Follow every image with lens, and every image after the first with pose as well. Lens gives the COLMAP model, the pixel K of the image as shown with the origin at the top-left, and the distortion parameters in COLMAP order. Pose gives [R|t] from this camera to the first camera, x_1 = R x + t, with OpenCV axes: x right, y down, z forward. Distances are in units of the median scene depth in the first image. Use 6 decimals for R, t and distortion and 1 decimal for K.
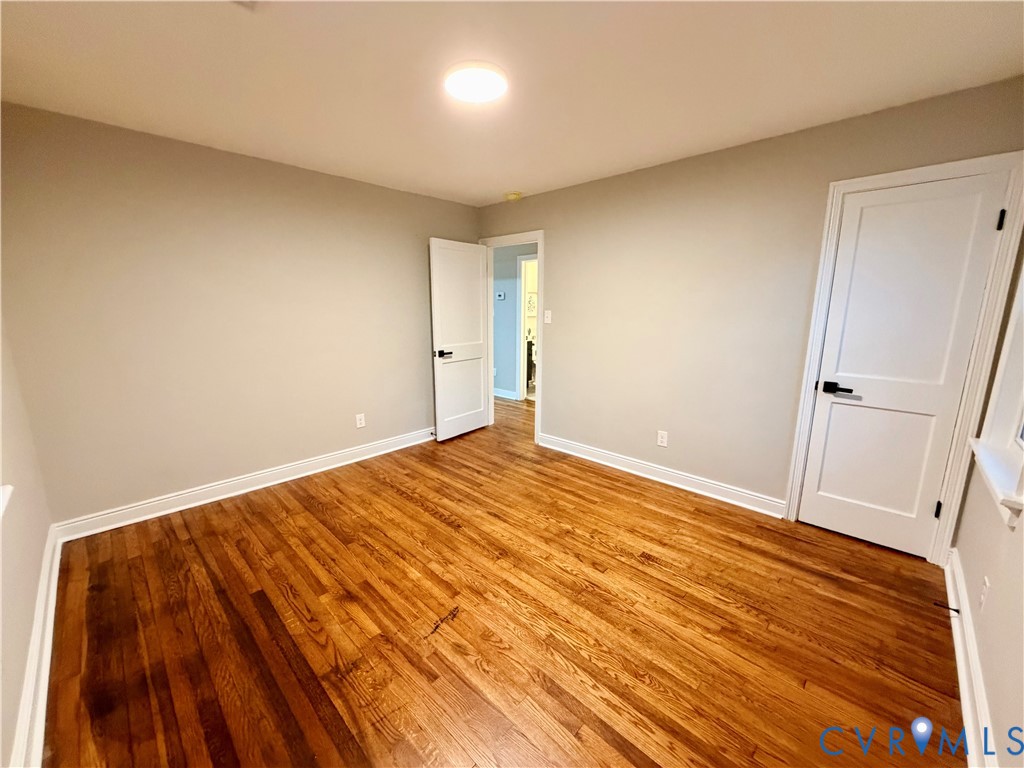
lens RADIAL K [[406.5, 0, 508.8], [0, 406.5, 384.7], [0, 0, 1]] dist [-0.000337, -0.000447]
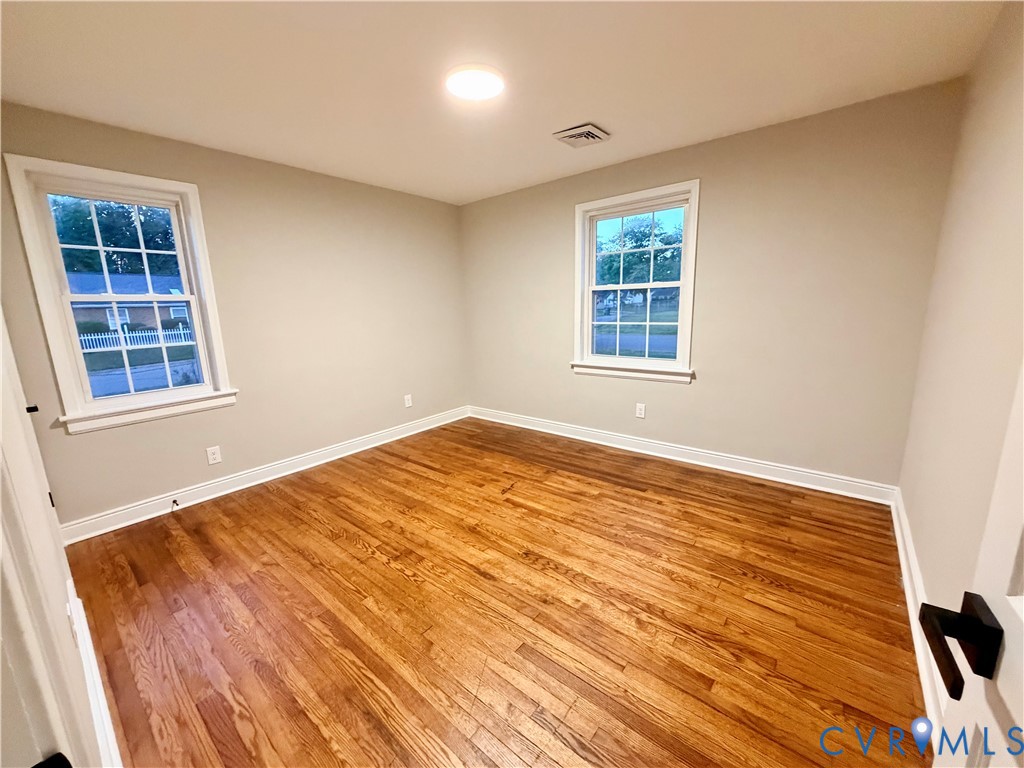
lens RADIAL K [[399.0, 0, 512.0], [0, 399.0, 384.0], [0, 0, 1]] dist [0.000144, -0.000049]
pose [[-0.995300, 0.045974, -0.085232, -0.044014], [0.009982, 0.924143, 0.381916, -0.323996], [0.096325, 0.379271, -0.920258, 1.817032]]
